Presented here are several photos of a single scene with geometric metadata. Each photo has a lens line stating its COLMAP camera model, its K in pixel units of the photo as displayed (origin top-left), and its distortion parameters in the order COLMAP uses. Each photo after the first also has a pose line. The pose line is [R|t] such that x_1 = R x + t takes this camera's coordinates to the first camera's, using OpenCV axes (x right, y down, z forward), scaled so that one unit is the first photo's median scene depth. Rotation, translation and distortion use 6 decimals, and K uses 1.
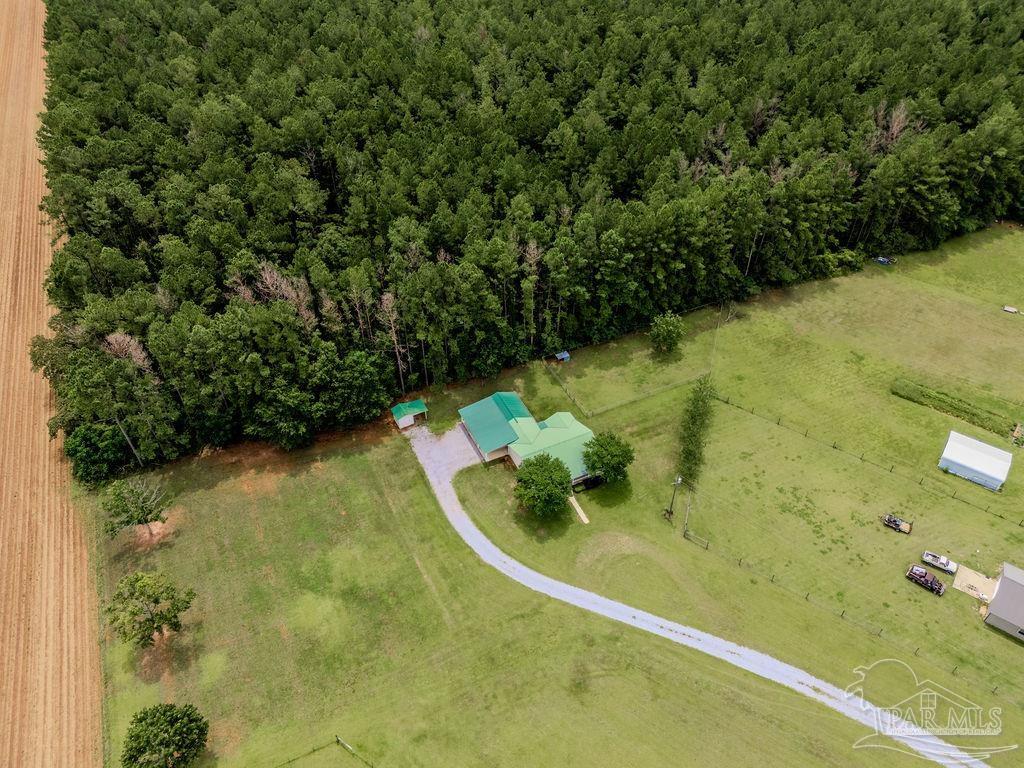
lens RADIAL K [[756.5, 0, 515.4], [0, 756.5, 381.5], [0, 0, 1]] dist [0.022820, -0.009372]
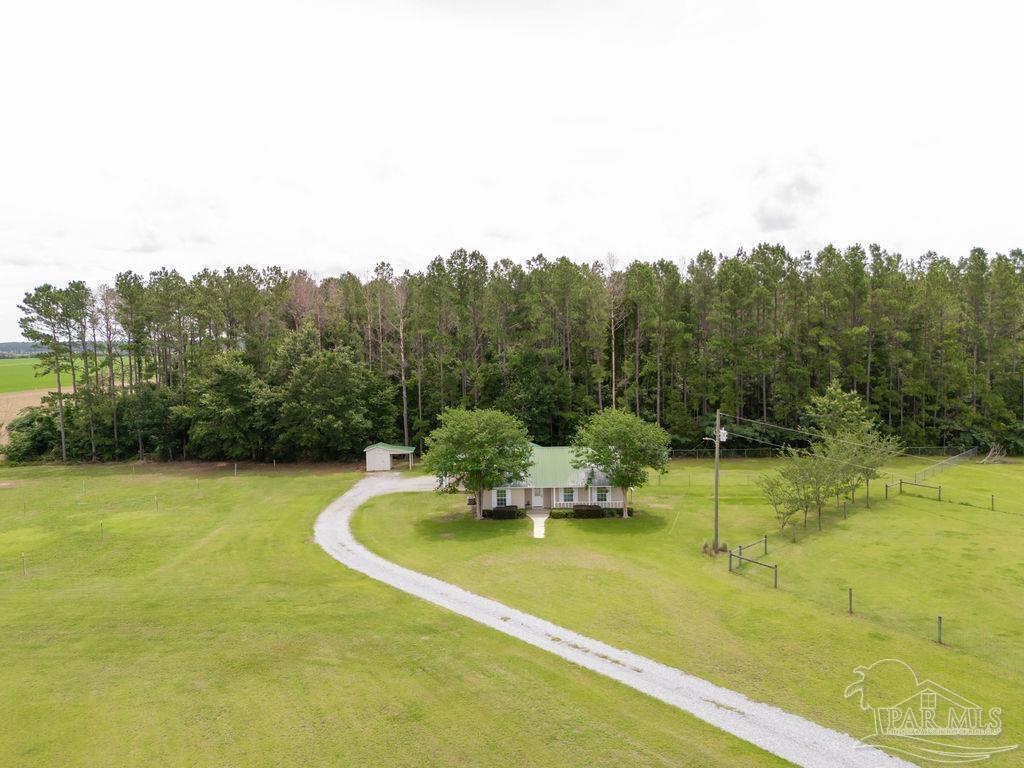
lens RADIAL K [[769.2, 0, 515.0], [0, 769.2, 381.7], [0, 0, 1]] dist [0.019972, -0.003310]
pose [[0.896624, 0.008352, -0.442713, 0.280758], [-0.287490, 0.771406, -0.567699, 0.370103], [0.336770, 0.636288, 0.694063, 0.552035]]
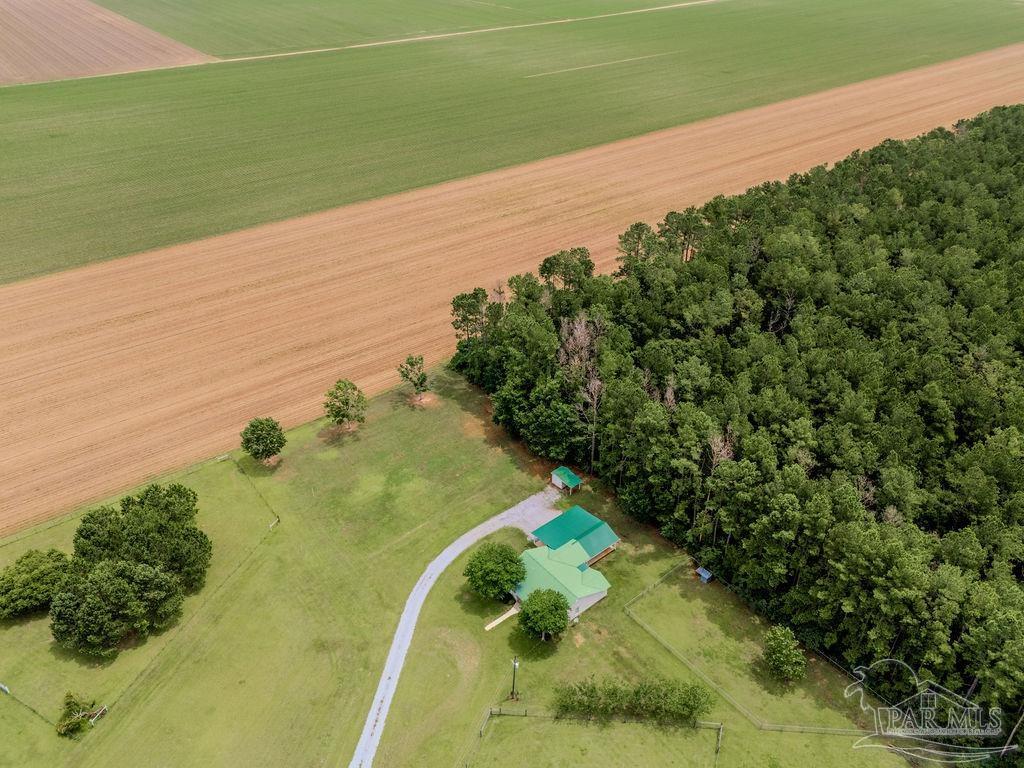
lens RADIAL K [[756.5, 0, 515.4], [0, 756.5, 381.5], [0, 0, 1]] dist [0.022820, -0.009372]
pose [[0.240780, 0.549701, -0.799909, 0.707287], [-0.665578, 0.693364, 0.276138, -0.342853], [0.706422, 0.465913, 0.532817, 0.293641]]
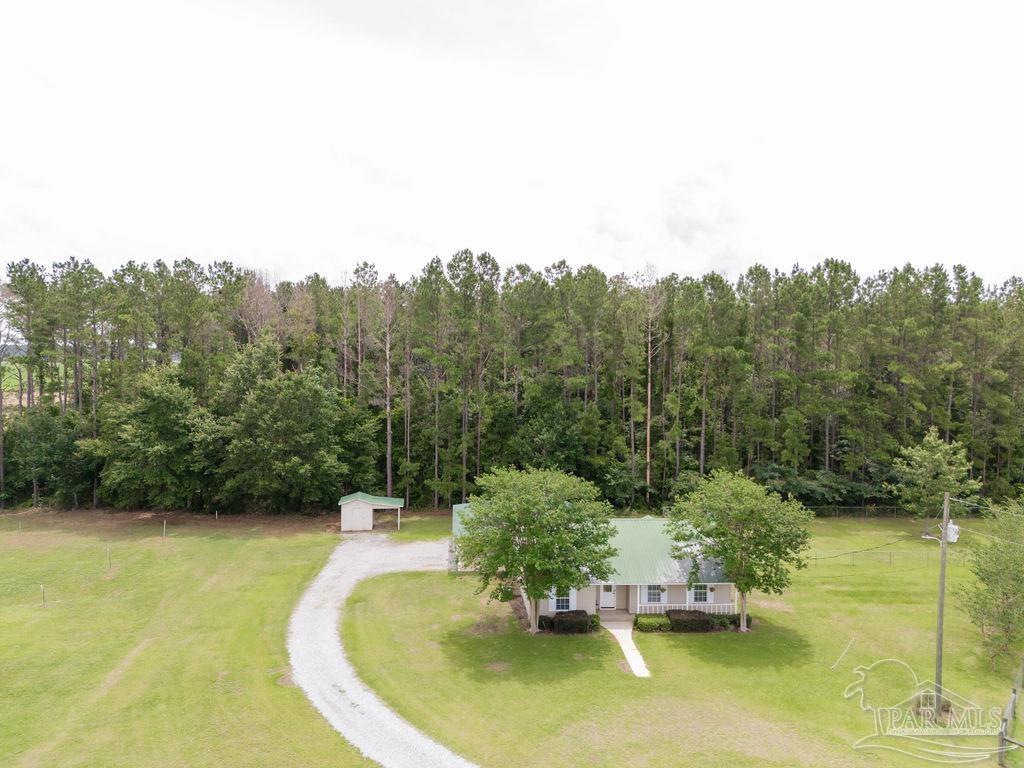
lens RADIAL K [[756.5, 0, 515.4], [0, 756.5, 381.5], [0, 0, 1]] dist [0.022820, -0.009372]
pose [[0.931621, 0.024530, -0.362603, 0.148347], [-0.256660, 0.750792, -0.608635, 0.283747], [0.257310, 0.660083, 0.705750, 0.636390]]
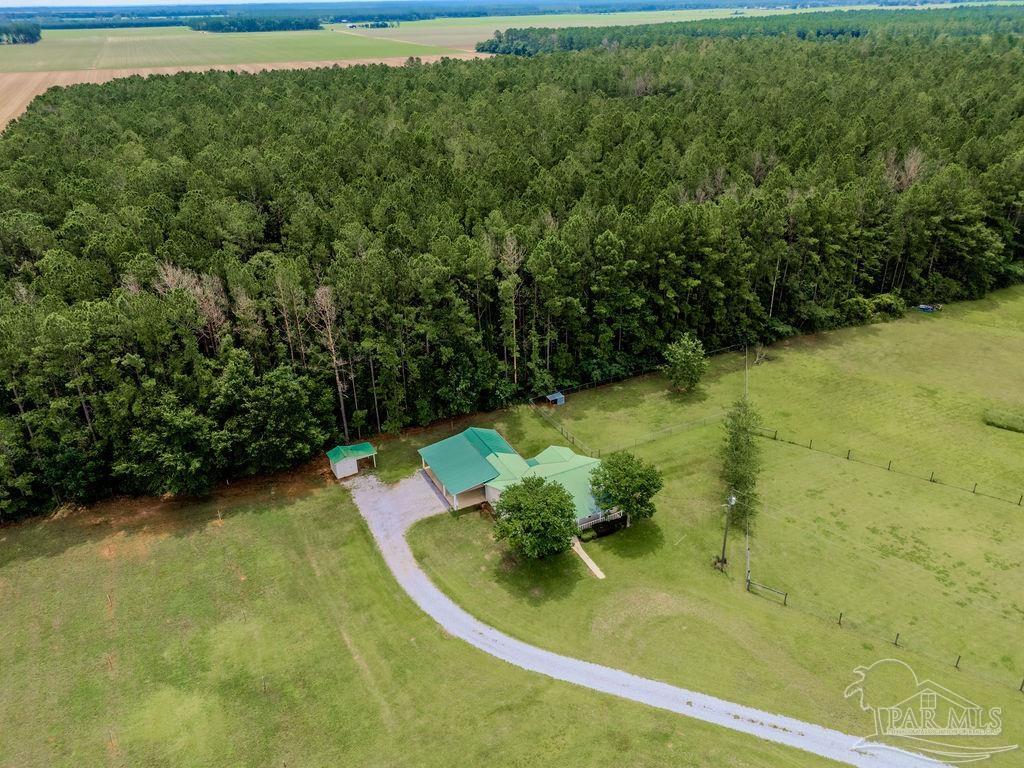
lens RADIAL K [[756.5, 0, 515.4], [0, 756.5, 381.5], [0, 0, 1]] dist [0.022820, -0.009372]
pose [[0.999441, -0.028598, 0.017298, 0.009561], [0.032258, 0.960821, -0.275284, 0.189629], [-0.008747, 0.275689, 0.961207, 0.281723]]
